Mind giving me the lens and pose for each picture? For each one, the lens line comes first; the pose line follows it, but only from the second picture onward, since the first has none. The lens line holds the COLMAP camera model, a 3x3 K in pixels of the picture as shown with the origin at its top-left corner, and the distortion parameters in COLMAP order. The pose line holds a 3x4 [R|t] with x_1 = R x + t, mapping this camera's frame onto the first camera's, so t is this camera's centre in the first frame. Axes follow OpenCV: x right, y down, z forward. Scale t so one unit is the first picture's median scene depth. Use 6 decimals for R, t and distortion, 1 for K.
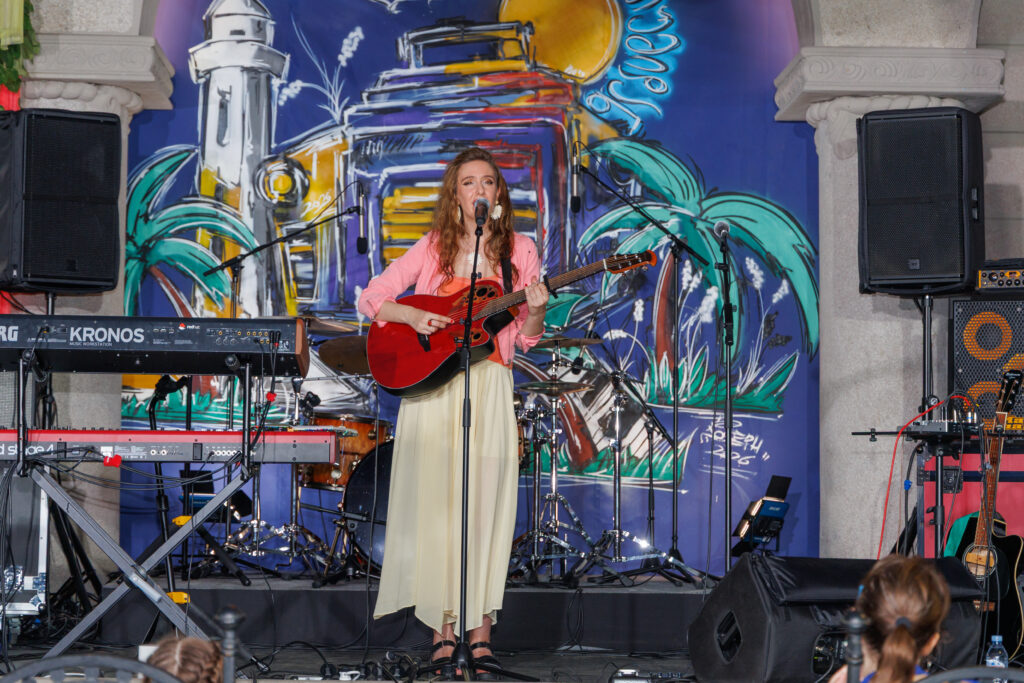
lens RADIAL K [[2845.6, 0, 536.2], [0, 2845.6, 447.8], [0, 0, 1]] dist [-0.211640, 0.000000]
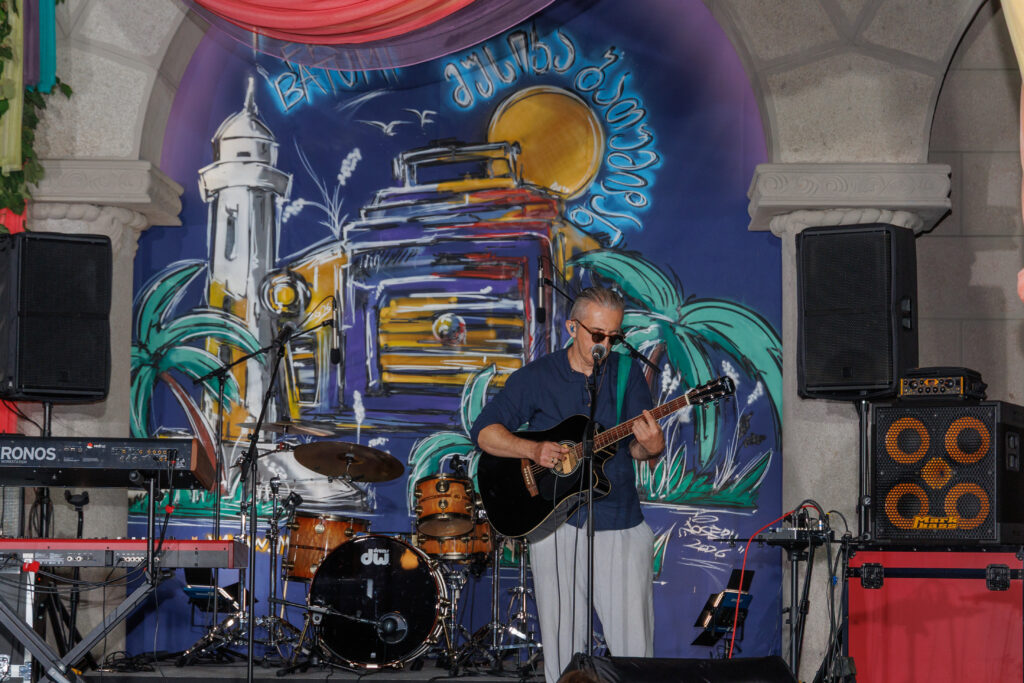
lens RADIAL K [[2874.4, 0, 547.7], [0, 2874.4, 369.9], [0, 0, 1]] dist [0.021238, 0.000000]
pose [[0.996546, -0.006457, -0.082794, 0.098682], [0.002342, 0.998761, -0.049708, -0.010829], [0.083012, 0.049342, 0.995326, -0.071617]]
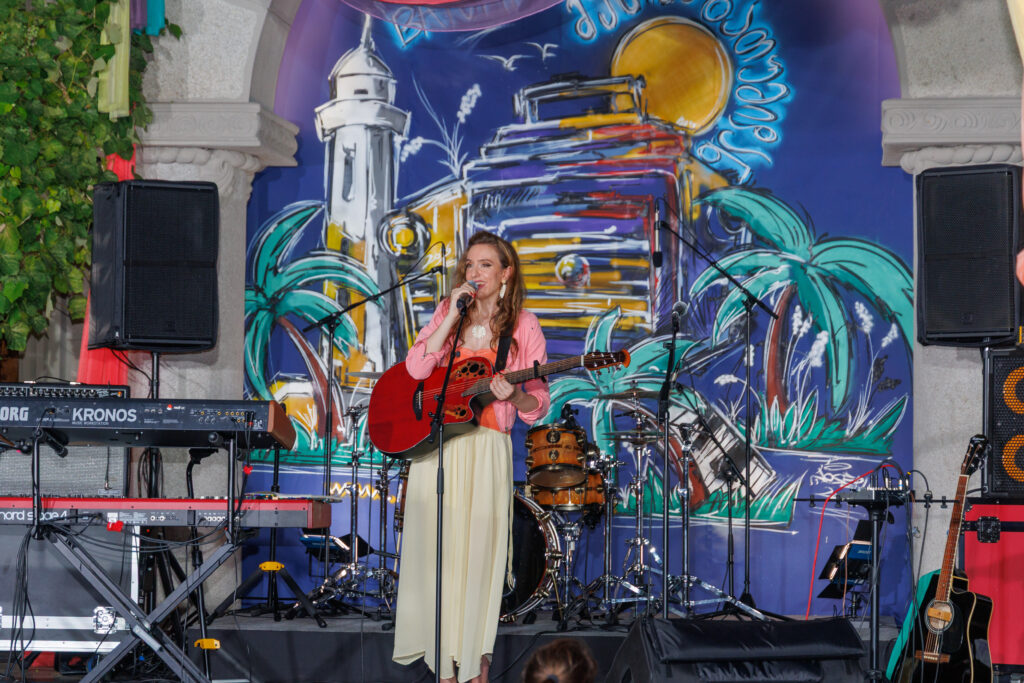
lens RADIAL K [[3210.4, 0, 525.0], [0, 3210.4, 386.4], [0, 0, 1]] dist [0.043001, 0.000000]
pose [[0.985173, -0.006429, -0.171443, 0.155574], [0.004289, 0.999908, -0.012845, -0.022934], [0.171510, 0.011920, 0.985110, -0.153345]]
